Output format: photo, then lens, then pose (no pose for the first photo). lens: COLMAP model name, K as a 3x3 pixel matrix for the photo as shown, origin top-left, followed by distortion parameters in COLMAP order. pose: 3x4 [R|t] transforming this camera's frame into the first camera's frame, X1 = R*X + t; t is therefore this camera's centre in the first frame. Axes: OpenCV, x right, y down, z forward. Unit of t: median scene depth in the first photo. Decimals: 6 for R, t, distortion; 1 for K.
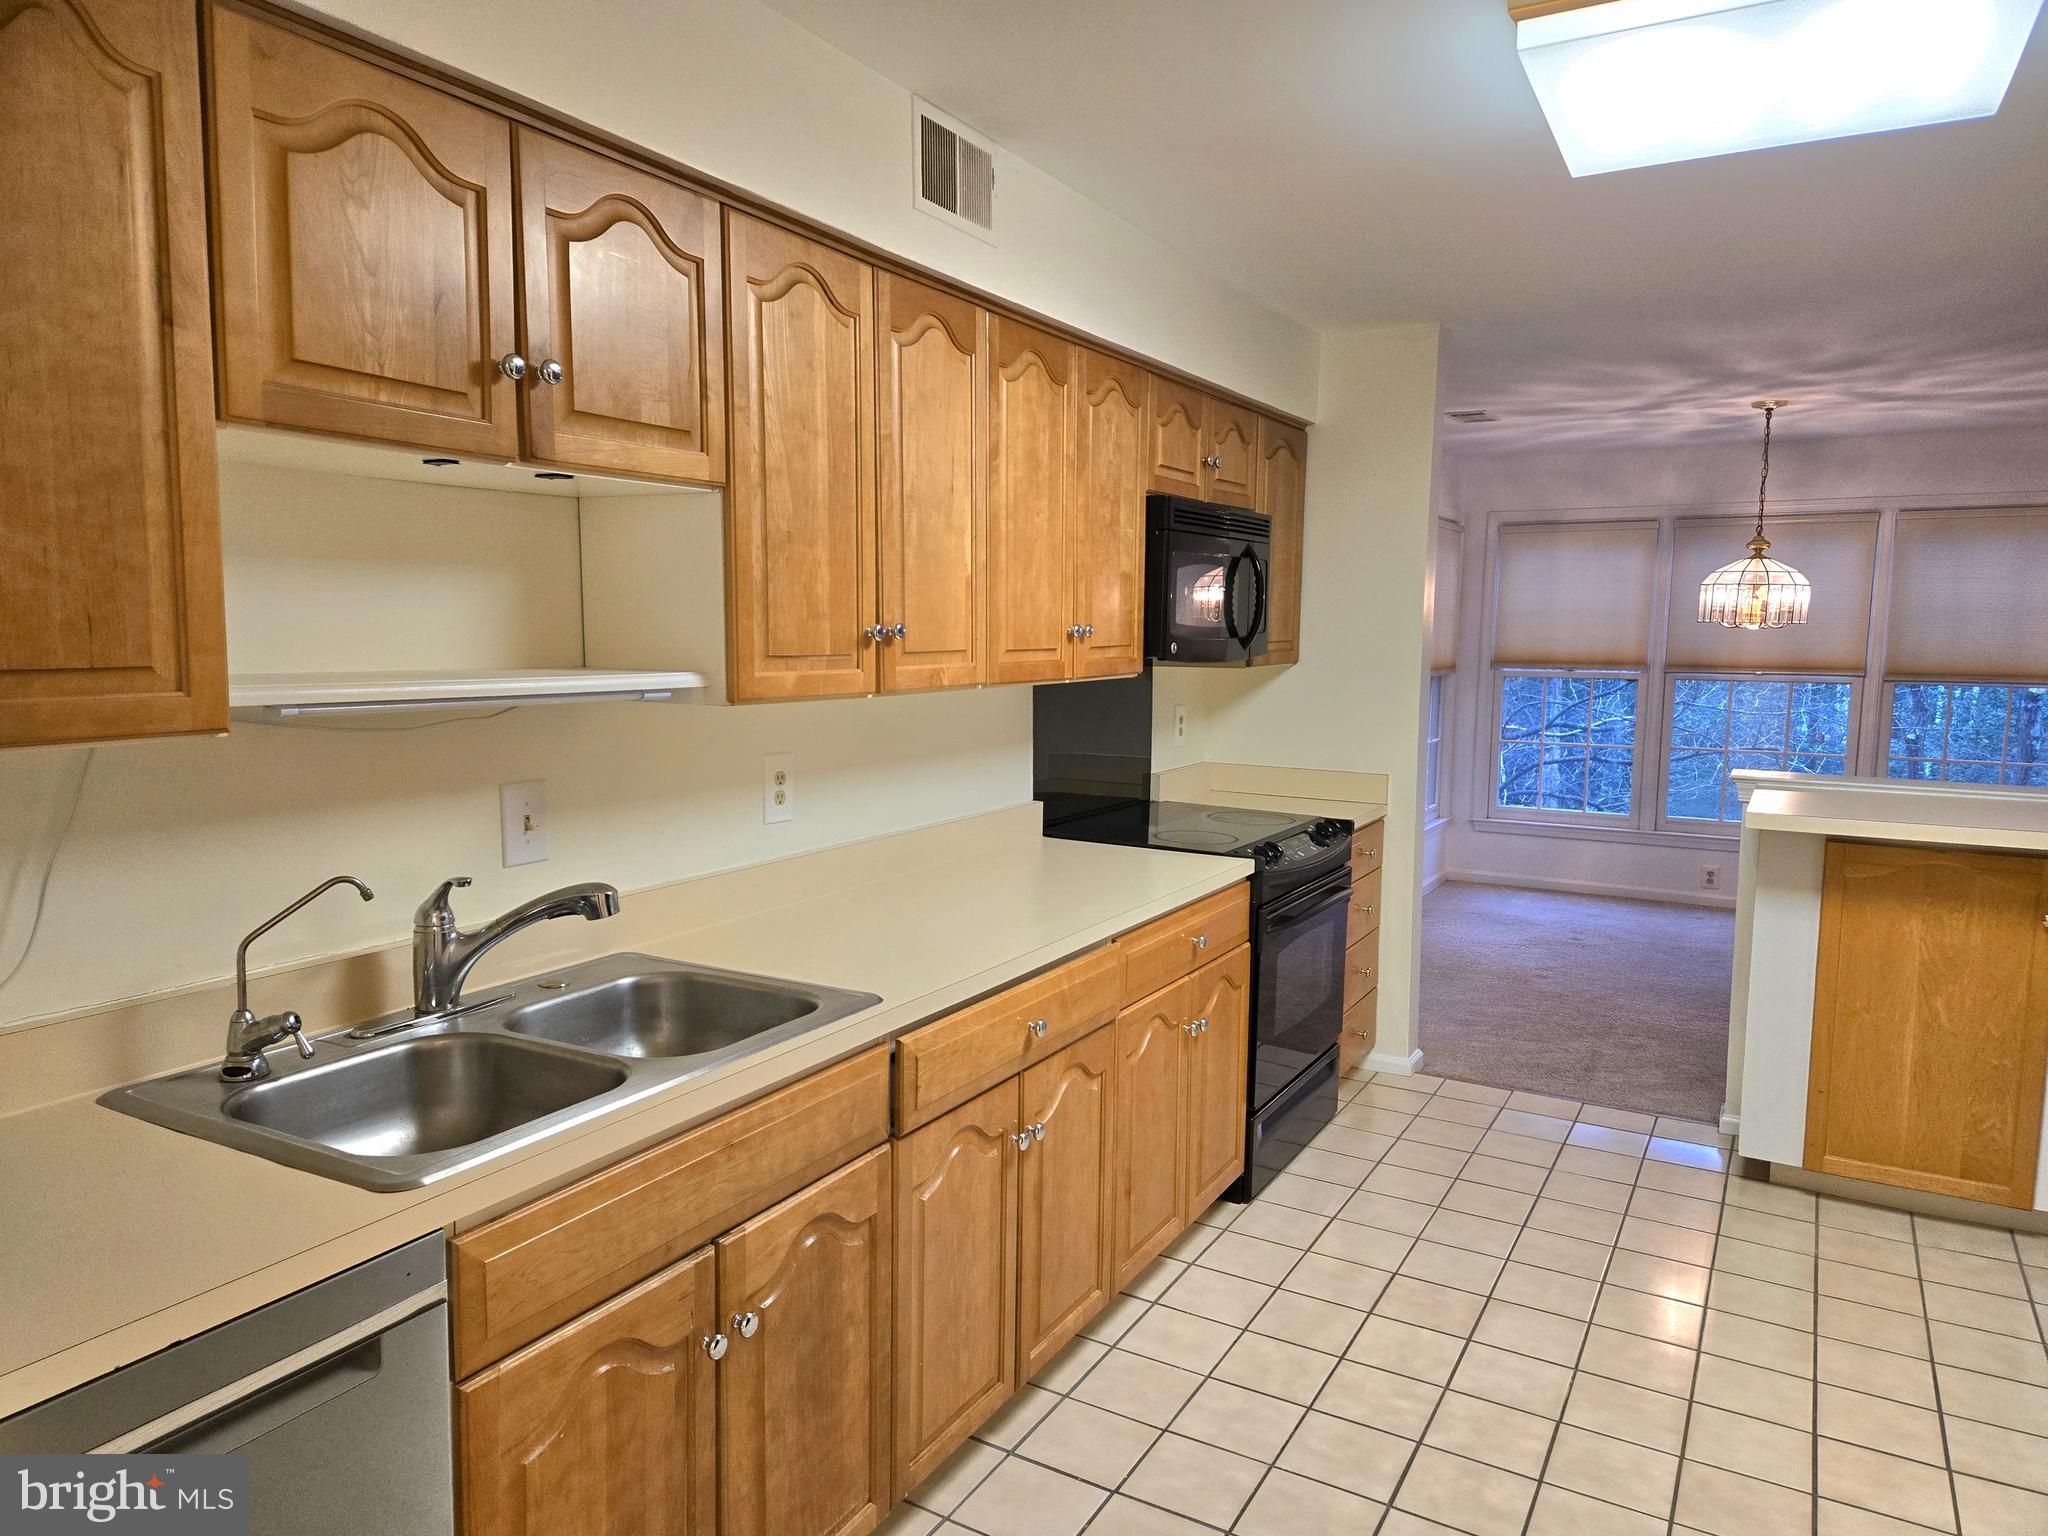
lens RADIAL K [[1355.6, 0, 1017.9], [0, 1355.6, 778.4], [0, 0, 1]] dist [0.072610, -0.058706]
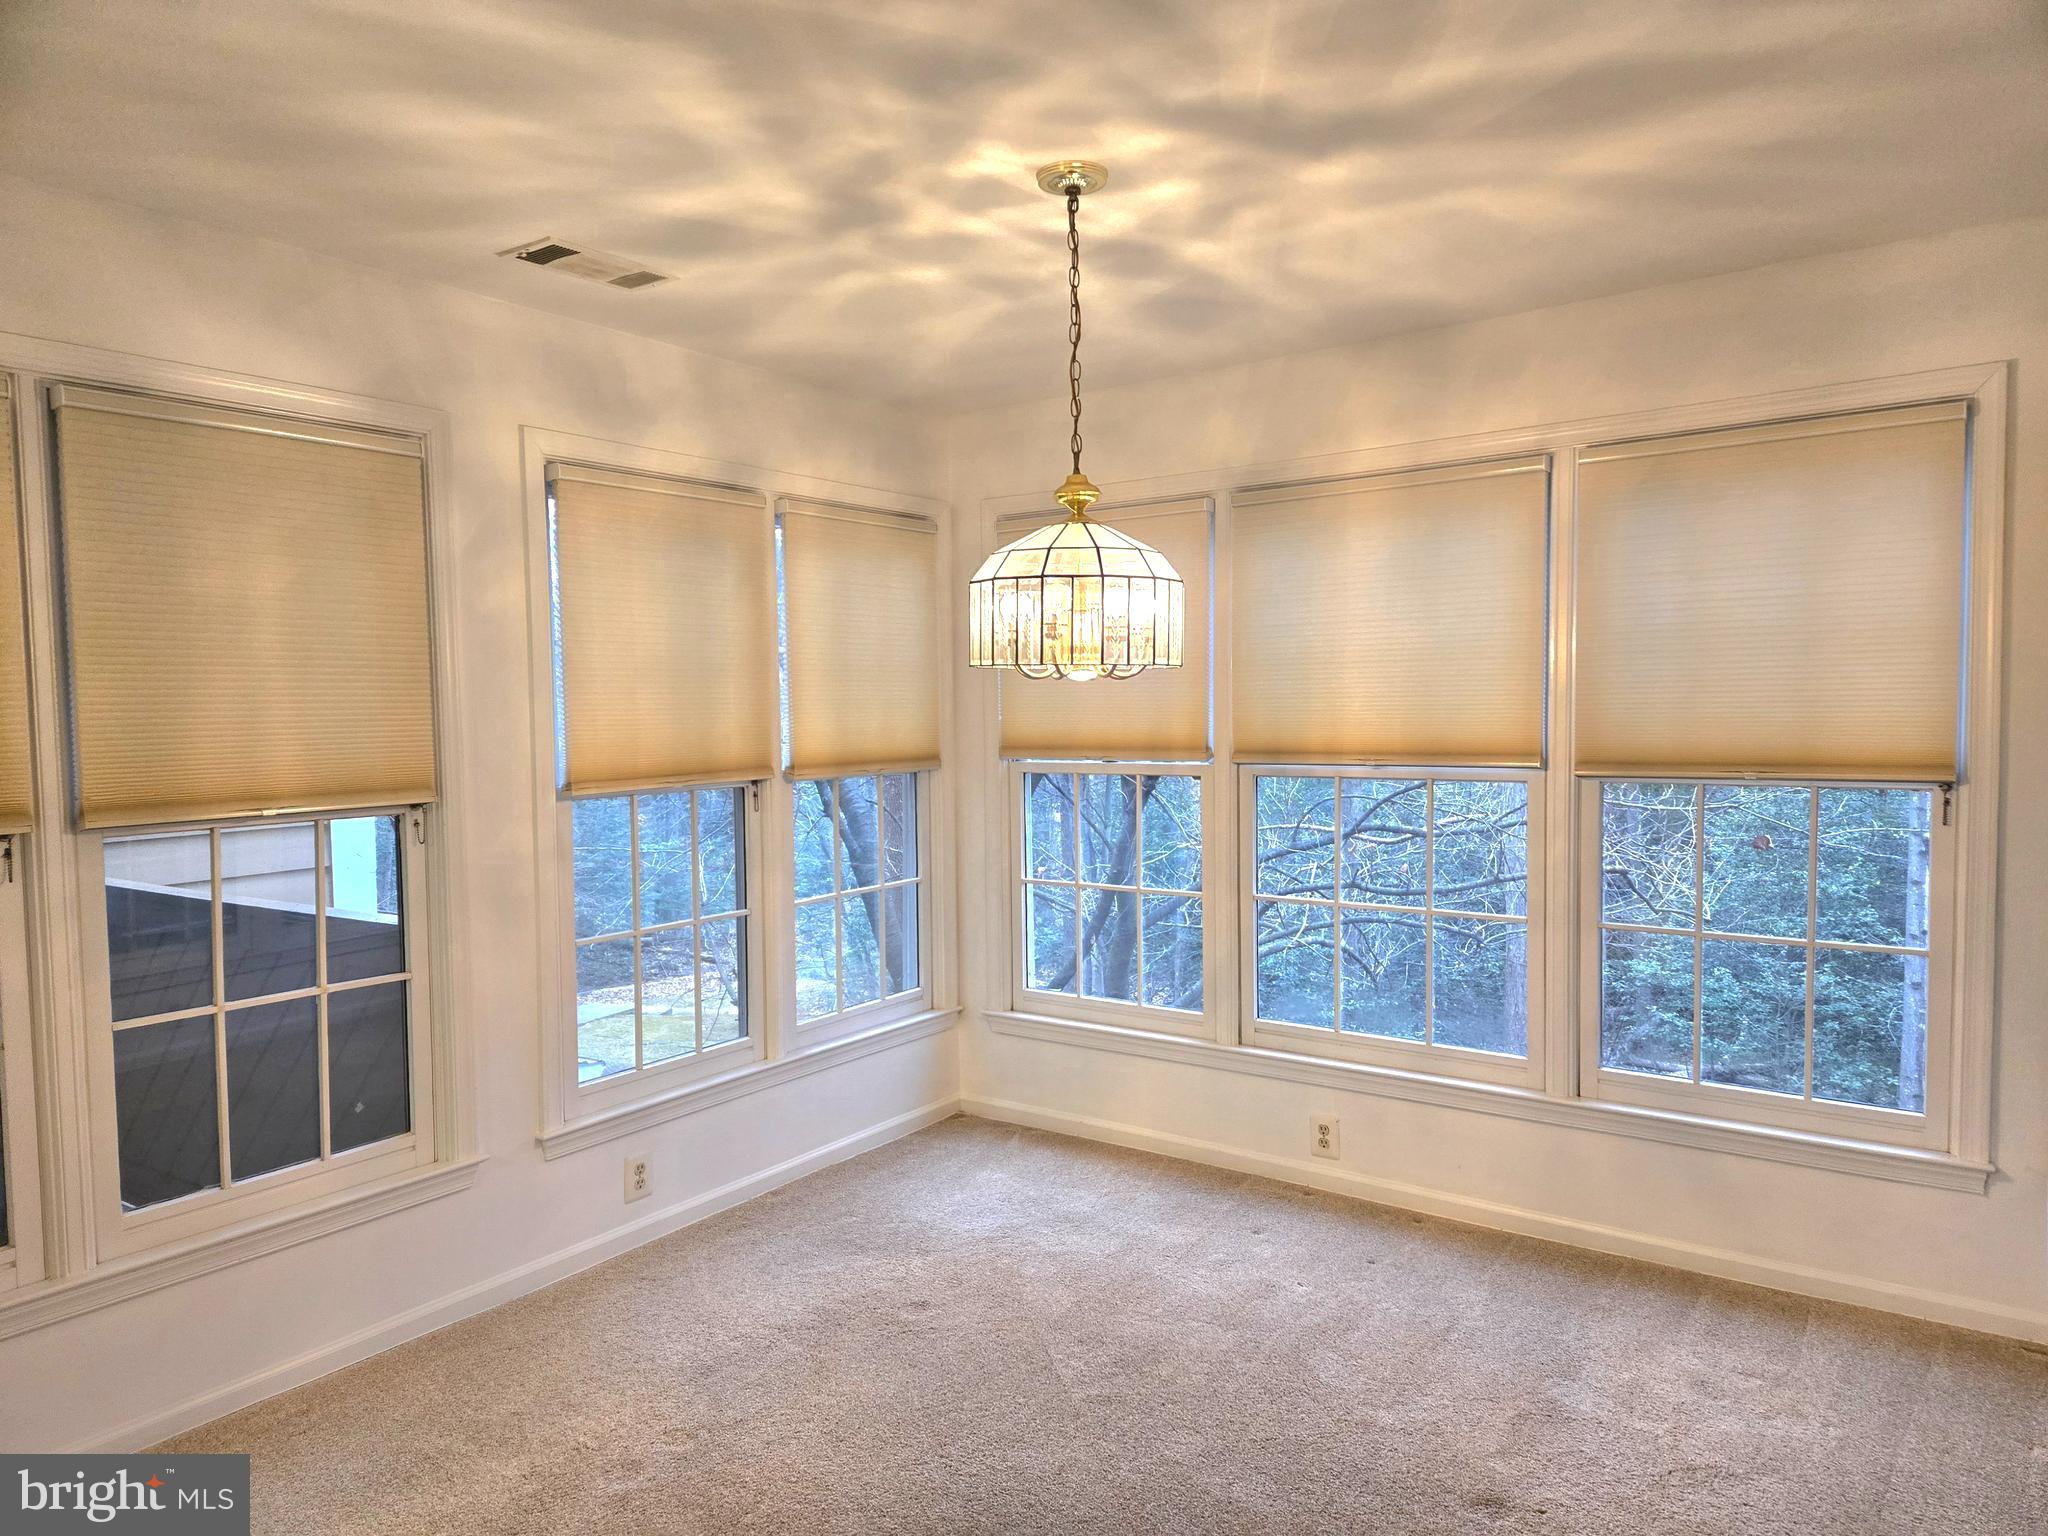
lens RADIAL K [[1355.6, 0, 1018.5], [0, 1355.6, 771.5], [0, 0, 1]] dist [0.072610, -0.058706]
pose [[0.995459, -0.017705, -0.093533, 0.928067], [0.011741, 0.997885, -0.063931, -0.084145], [0.094467, 0.062542, 0.993562, 0.938902]]
